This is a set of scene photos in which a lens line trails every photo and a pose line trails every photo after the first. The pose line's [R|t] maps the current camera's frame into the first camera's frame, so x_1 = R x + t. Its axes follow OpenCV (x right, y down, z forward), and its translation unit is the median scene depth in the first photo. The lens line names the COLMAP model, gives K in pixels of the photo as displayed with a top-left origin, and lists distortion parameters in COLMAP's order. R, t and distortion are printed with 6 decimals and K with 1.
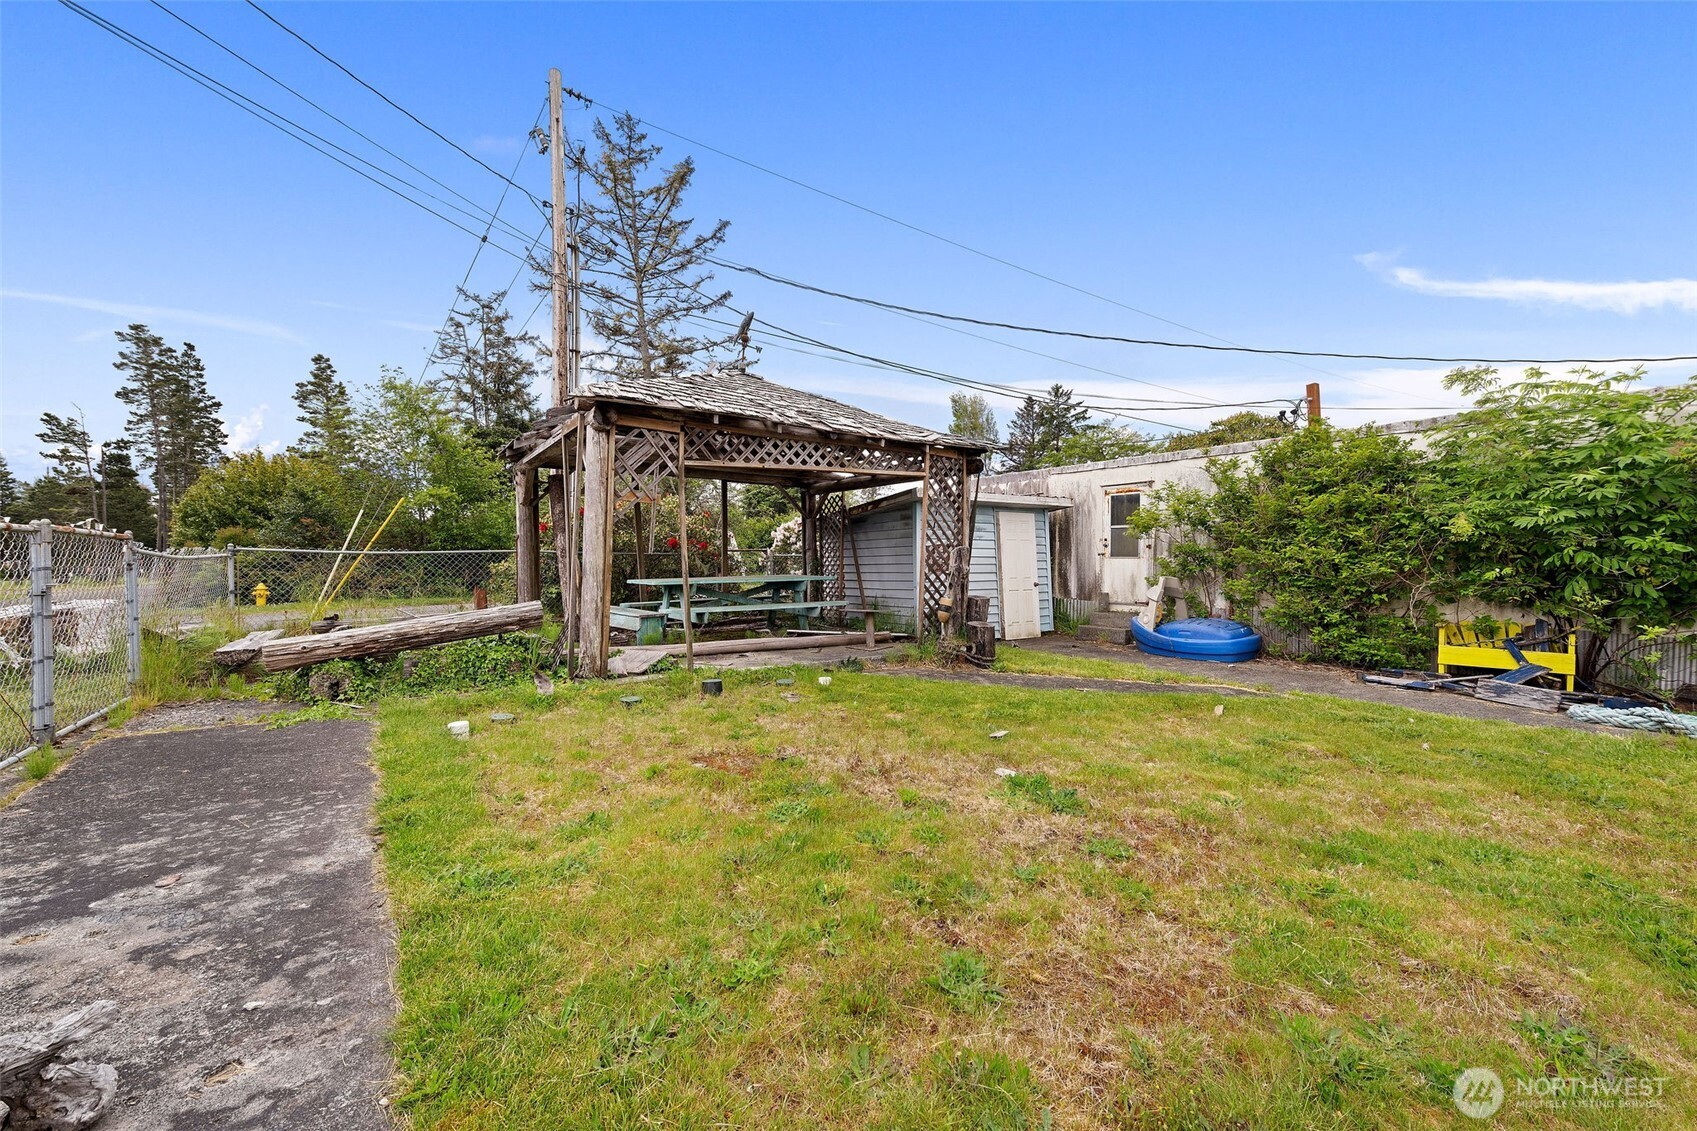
lens RADIAL K [[665.3, 0, 848.5], [0, 665.3, 565.5], [0, 0, 1]] dist [-0.001230, -0.000242]
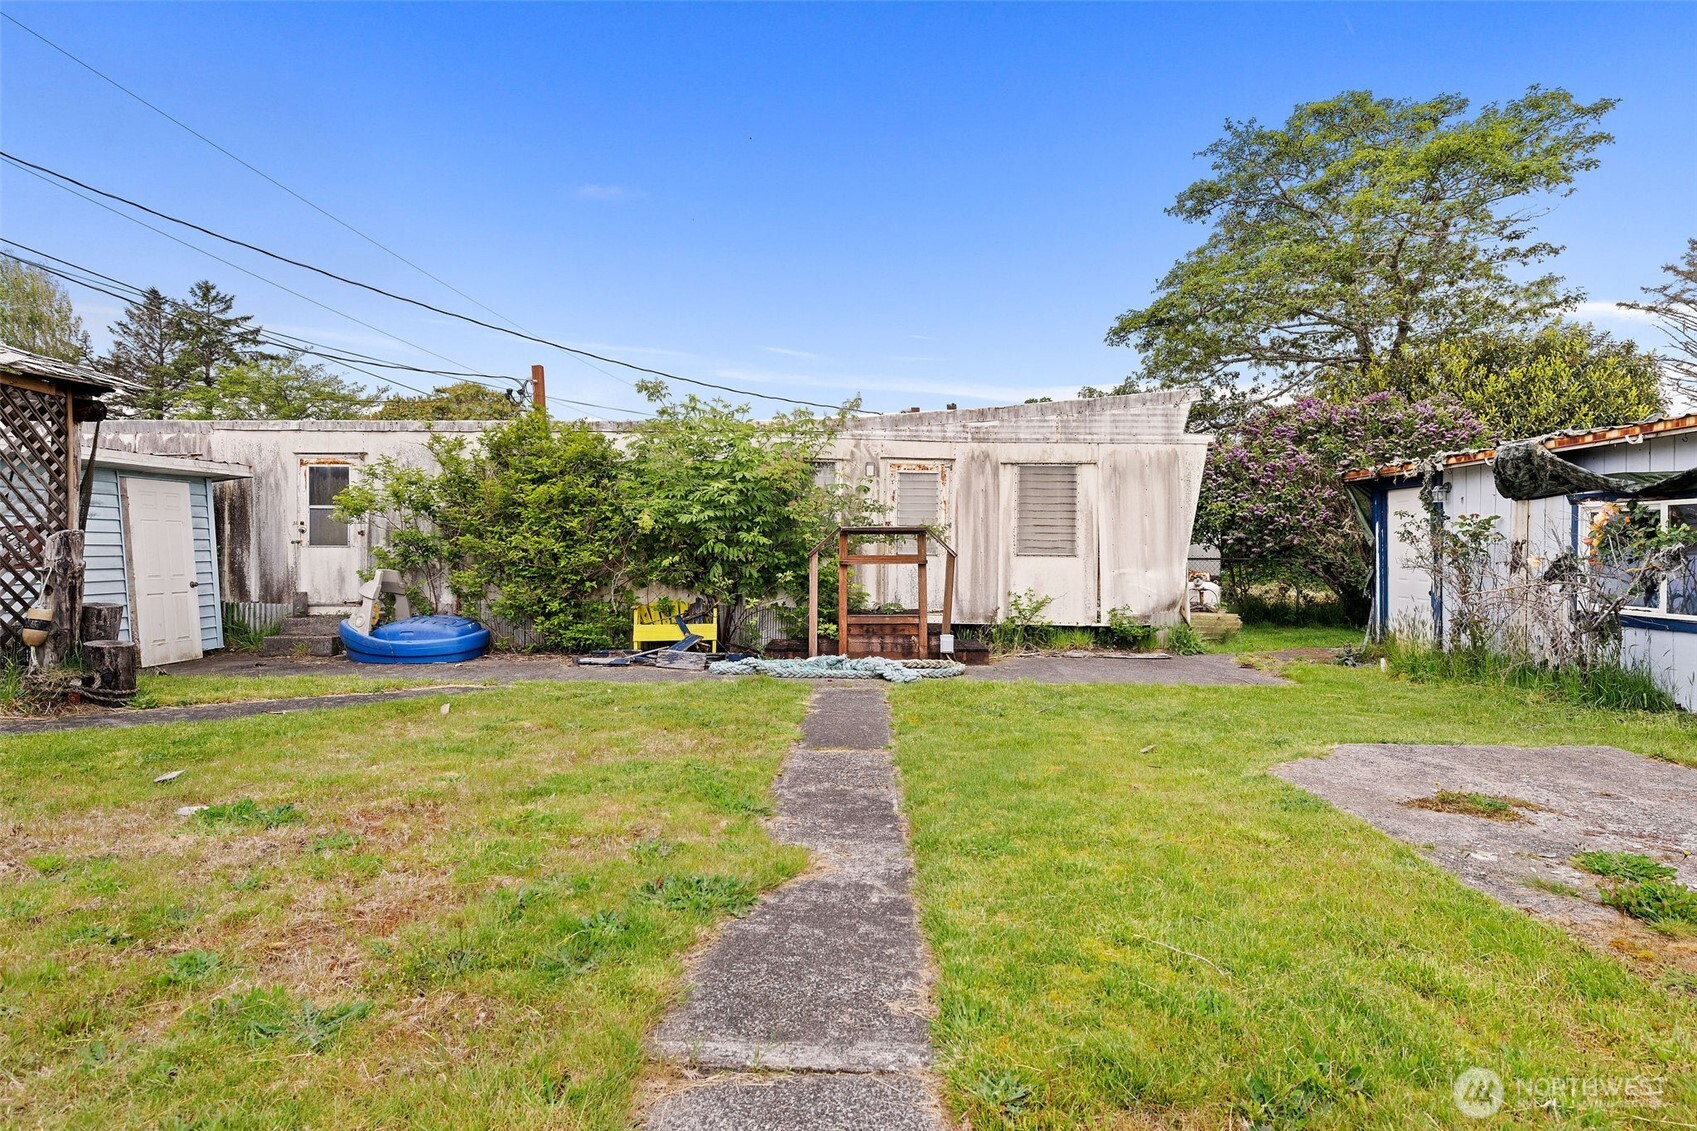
lens RADIAL K [[852.4, 0, 852.0], [0, 852.4, 561.2], [0, 0, 1]] dist [-0.001793, -0.000010]
pose [[0.579936, -0.012064, 0.814572, -0.070107], [0.006692, 0.999927, 0.010045, -0.000673], [-0.814634, -0.000374, 0.579975, -0.132646]]
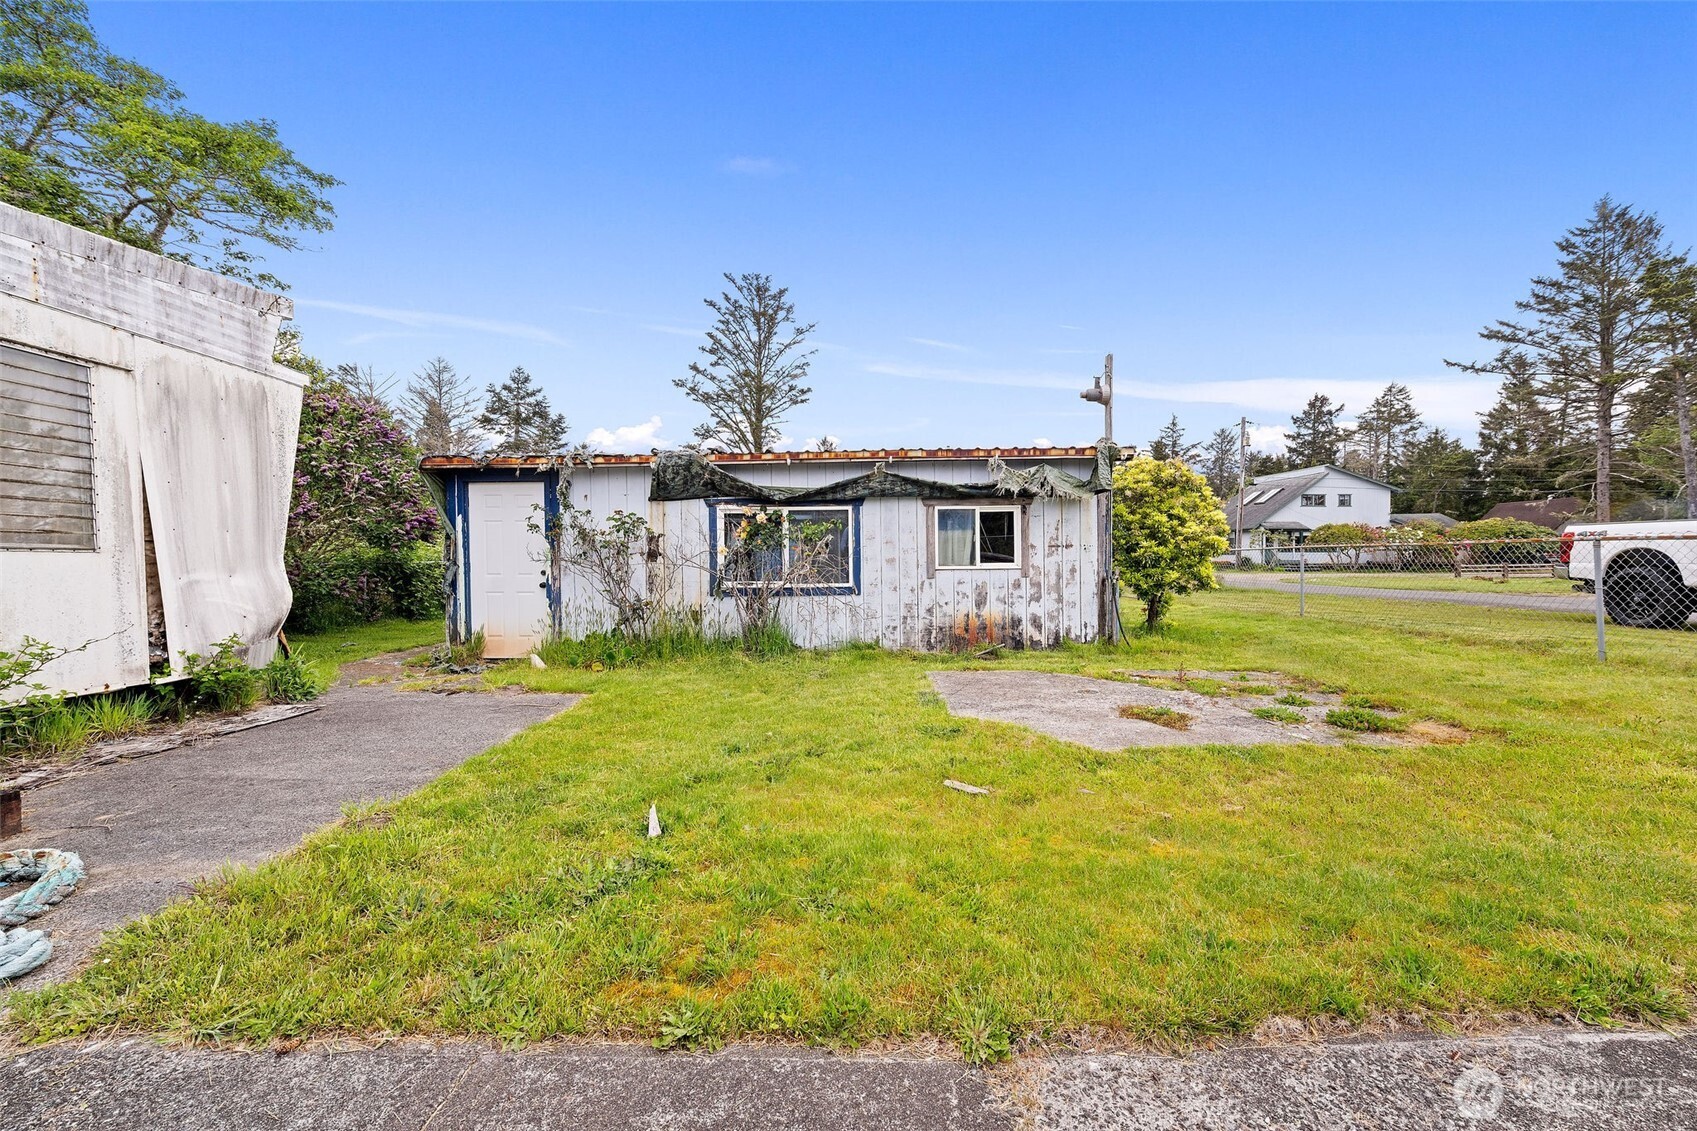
lens RADIAL K [[665.3, 0, 848.5], [0, 665.3, 565.5], [0, 0, 1]] dist [-0.001230, -0.000242]
pose [[-0.816885, -0.003826, 0.576787, 0.265849], [0.014486, 0.999526, 0.027148, 0.008195], [-0.576618, 0.030532, -0.816443, 0.233917]]
